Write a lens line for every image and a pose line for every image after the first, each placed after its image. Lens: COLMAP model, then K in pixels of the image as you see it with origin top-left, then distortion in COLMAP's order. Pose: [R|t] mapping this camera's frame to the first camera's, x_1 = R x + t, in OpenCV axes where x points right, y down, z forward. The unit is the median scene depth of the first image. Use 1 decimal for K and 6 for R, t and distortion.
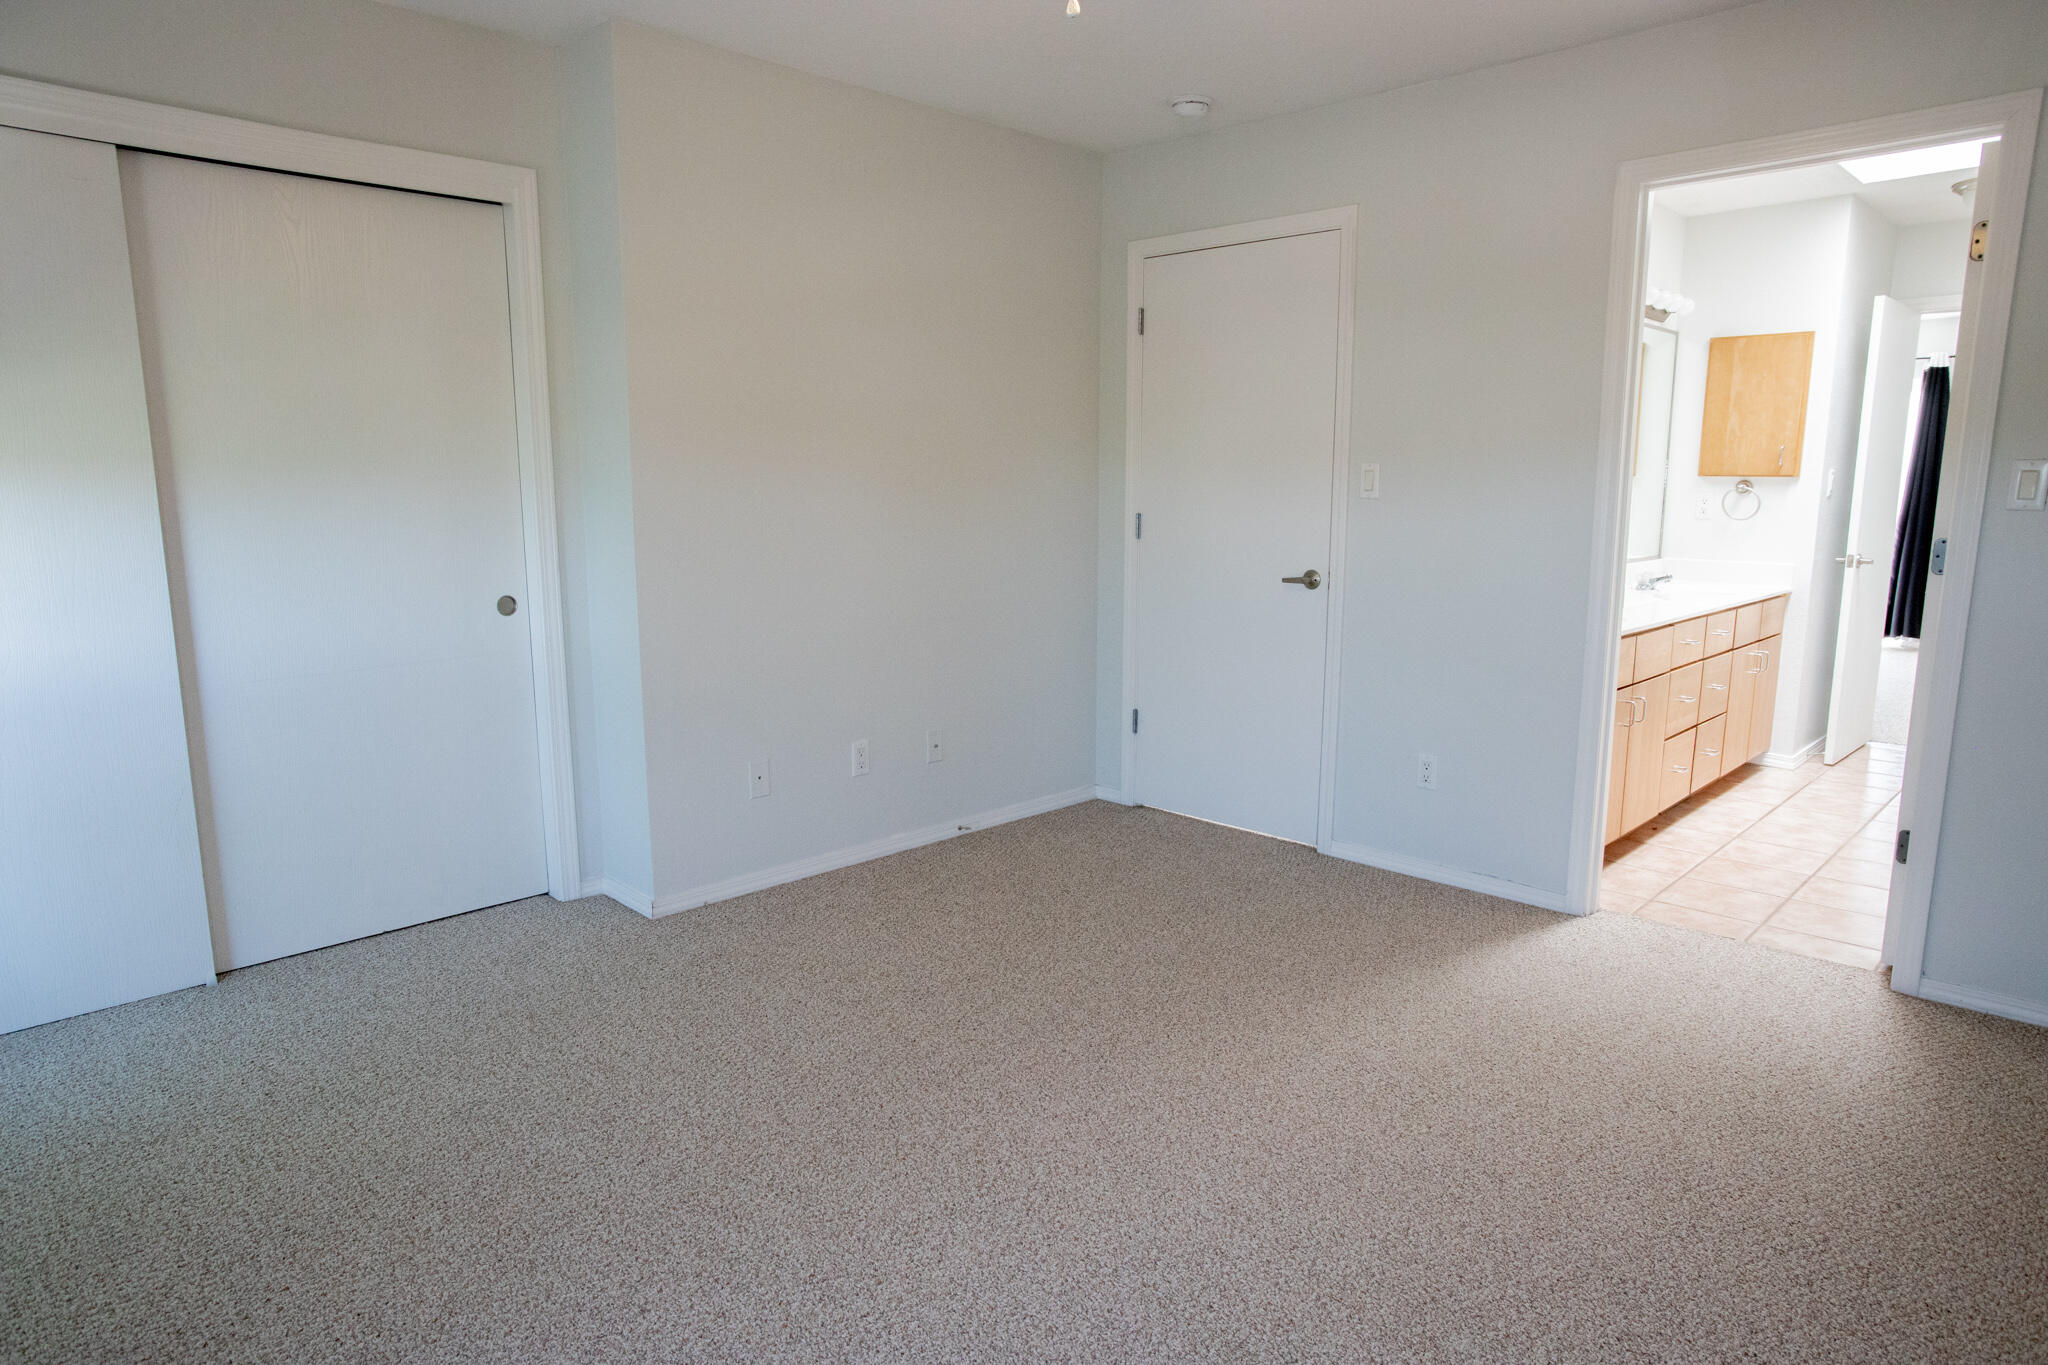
lens RADIAL K [[1217.0, 0, 1024.1], [0, 1217.0, 687.4], [0, 0, 1]] dist [-0.055979, 0.041335]
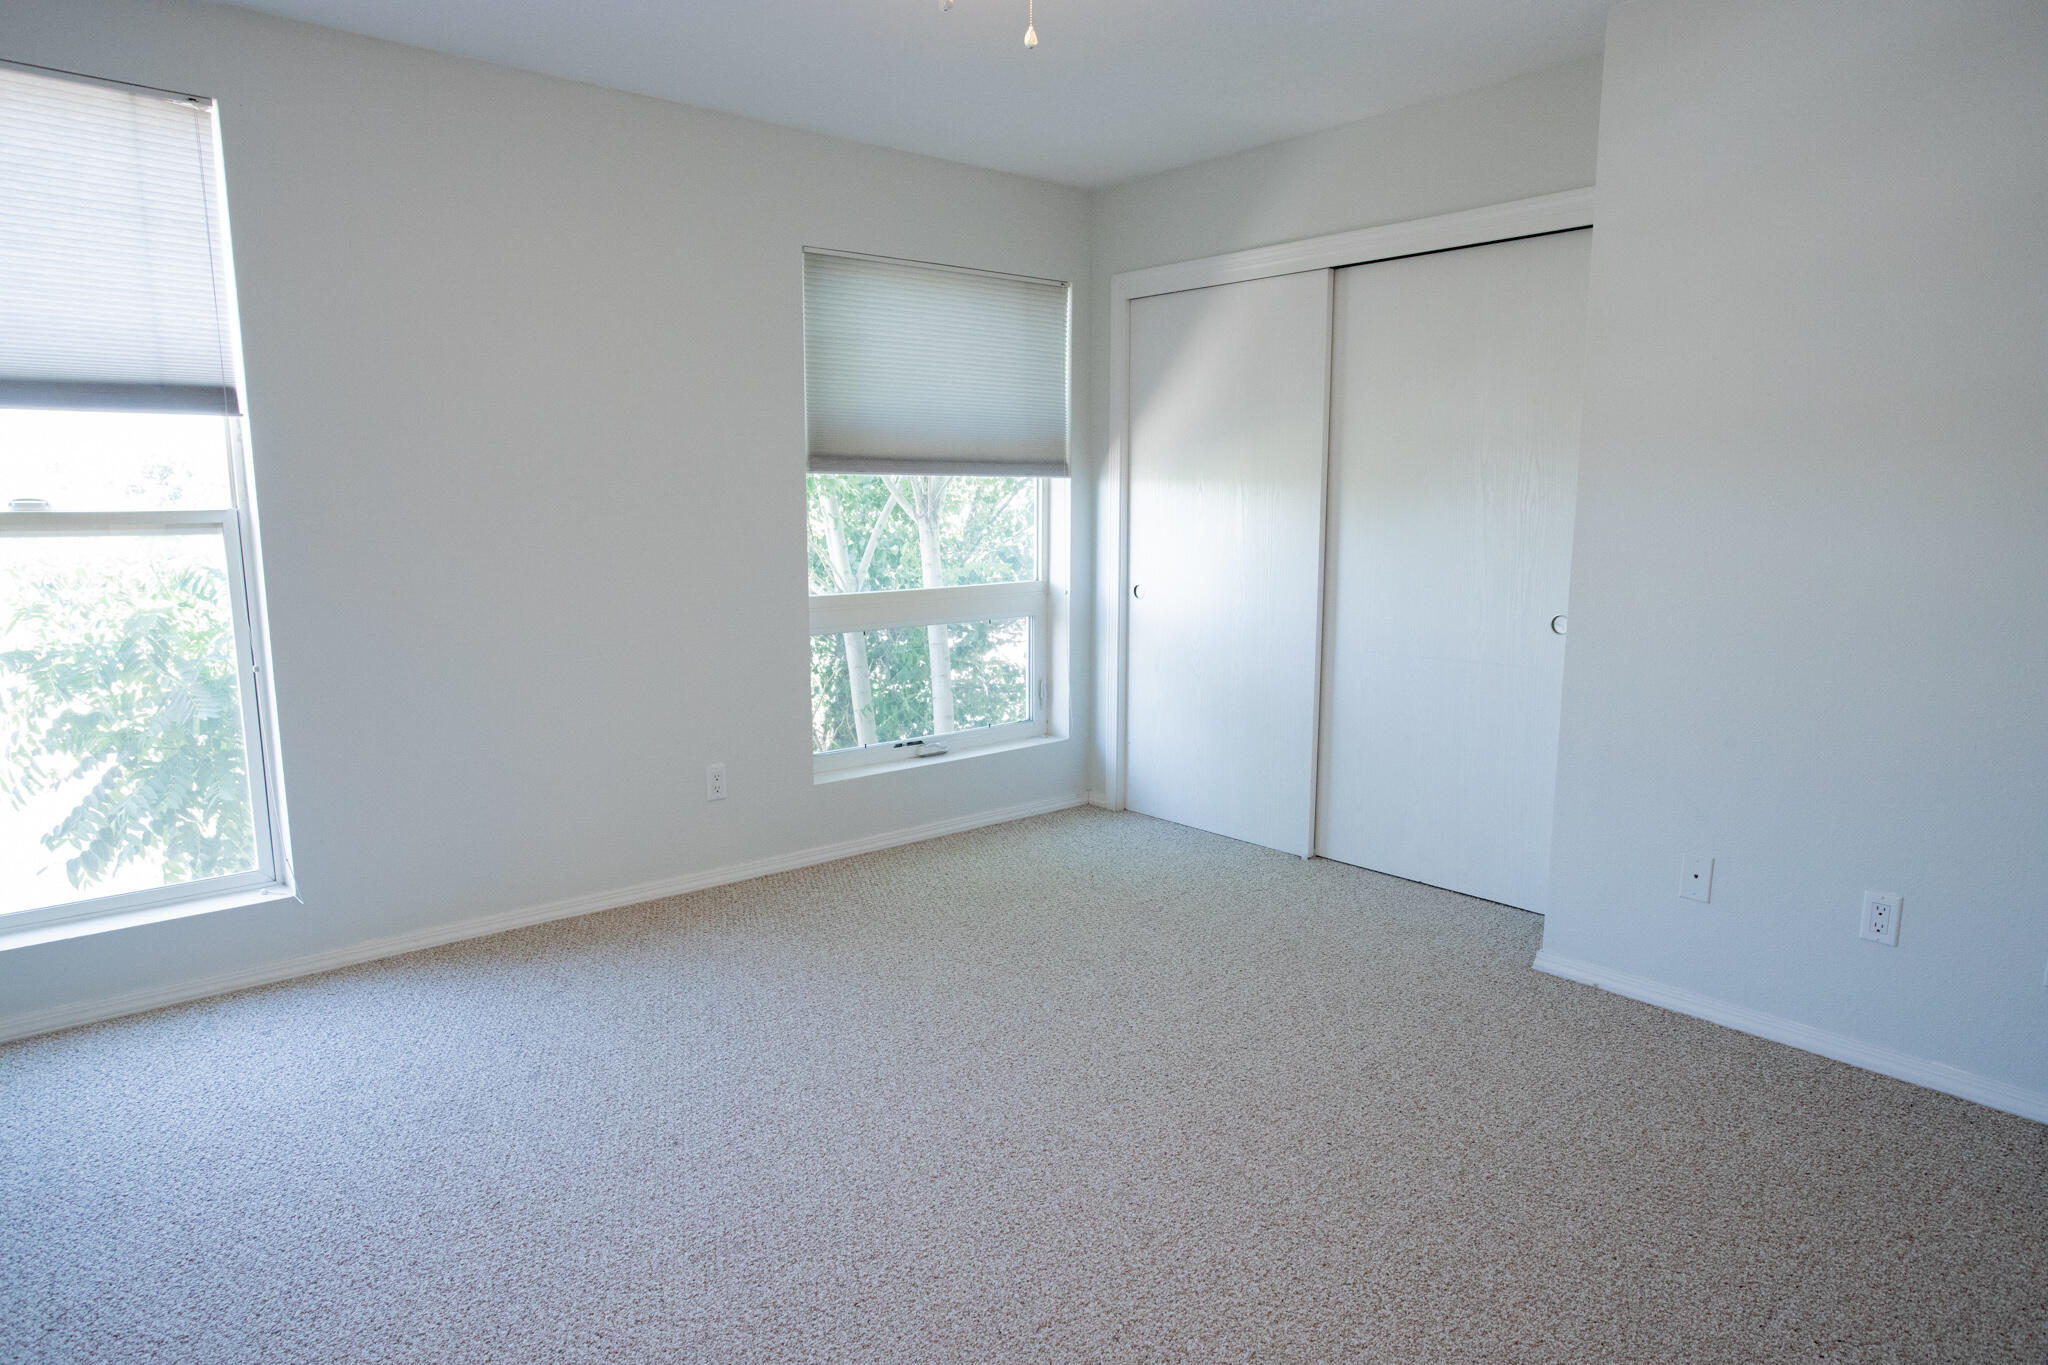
lens RADIAL K [[1217.0, 0, 1024.1], [0, 1217.0, 687.4], [0, 0, 1]] dist [-0.055979, 0.041335]
pose [[-0.078503, 0.156762, -0.984511, 1.464870], [-0.169651, 0.971054, 0.168147, -0.264920], [0.982373, 0.180224, -0.049636, 1.483263]]
